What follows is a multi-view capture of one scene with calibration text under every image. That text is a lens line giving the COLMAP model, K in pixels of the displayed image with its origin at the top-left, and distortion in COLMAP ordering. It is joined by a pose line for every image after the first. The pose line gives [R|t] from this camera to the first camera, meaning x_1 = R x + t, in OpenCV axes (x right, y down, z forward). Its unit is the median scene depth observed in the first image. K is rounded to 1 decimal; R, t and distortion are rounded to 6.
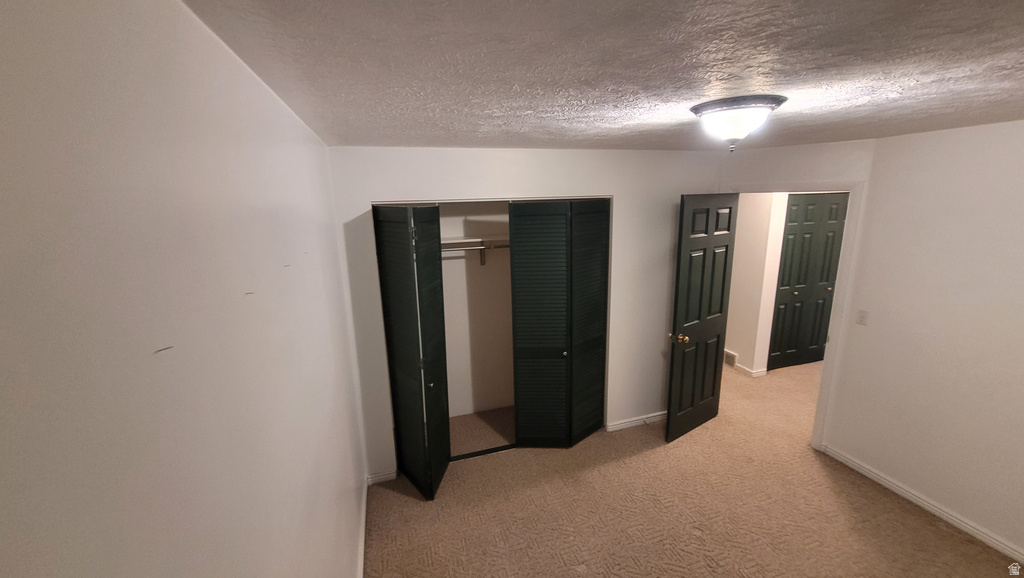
lens RADIAL K [[402.1, 0, 511.4], [0, 402.1, 289.9], [0, 0, 1]] dist [0.004264, 0.000176]
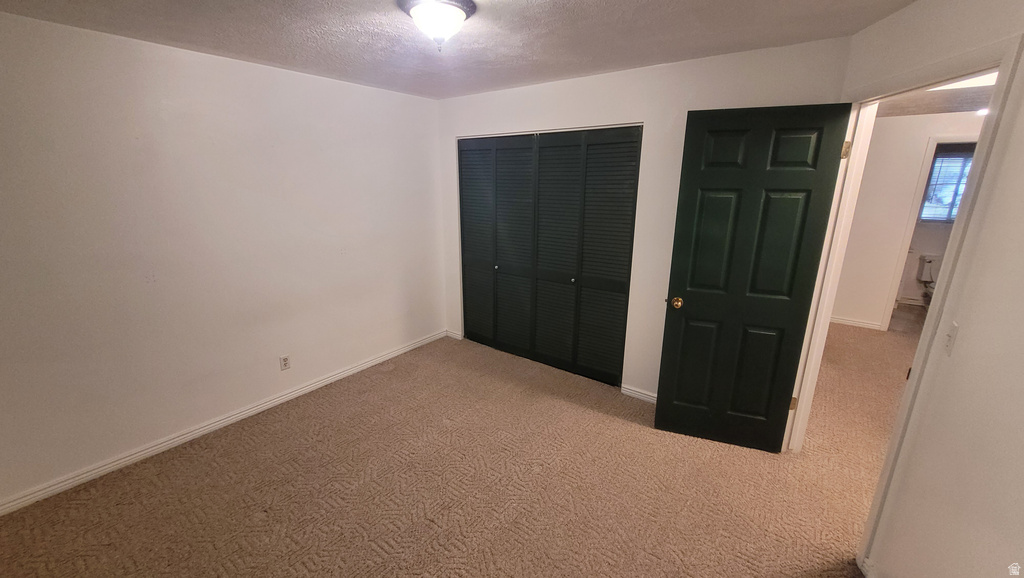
lens RADIAL K [[402.1, 0, 512.9], [0, 402.1, 287.5], [0, 0, 1]] dist [0.004264, 0.000176]
pose [[0.571878, 0.239371, -0.784638, 0.808504], [-0.192915, 0.968899, 0.154979, 0.029877], [0.797333, 0.062739, 0.600270, 0.258193]]
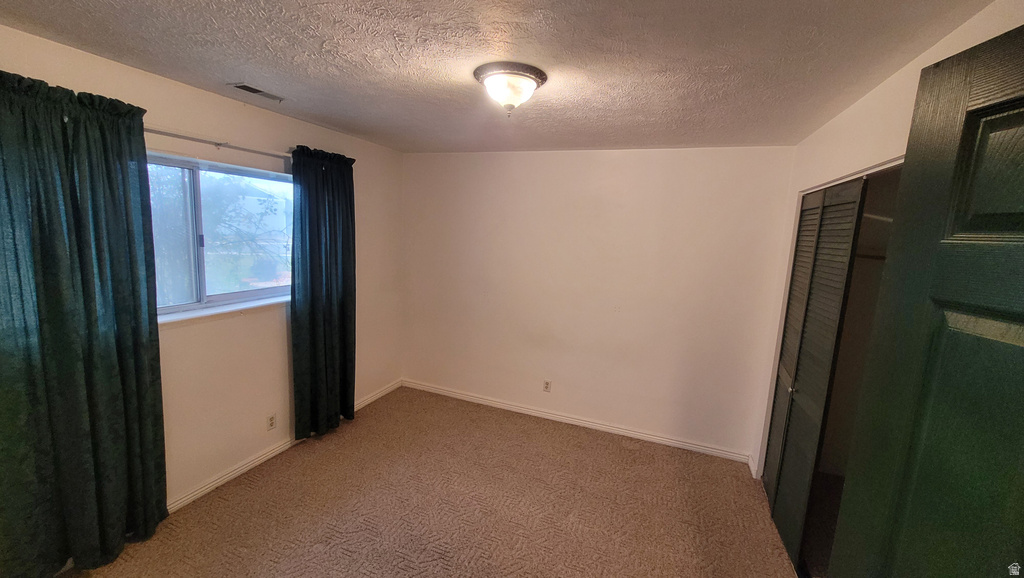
lens RADIAL K [[402.1, 0, 511.5], [0, 402.1, 288.7], [0, 0, 1]] dist [0.004264, 0.000176]
pose [[-0.632483, 0.108524, -0.766934, 0.703683], [-0.200566, 0.933421, 0.297487, -0.116955], [0.748157, 0.341977, -0.568607, 0.871996]]
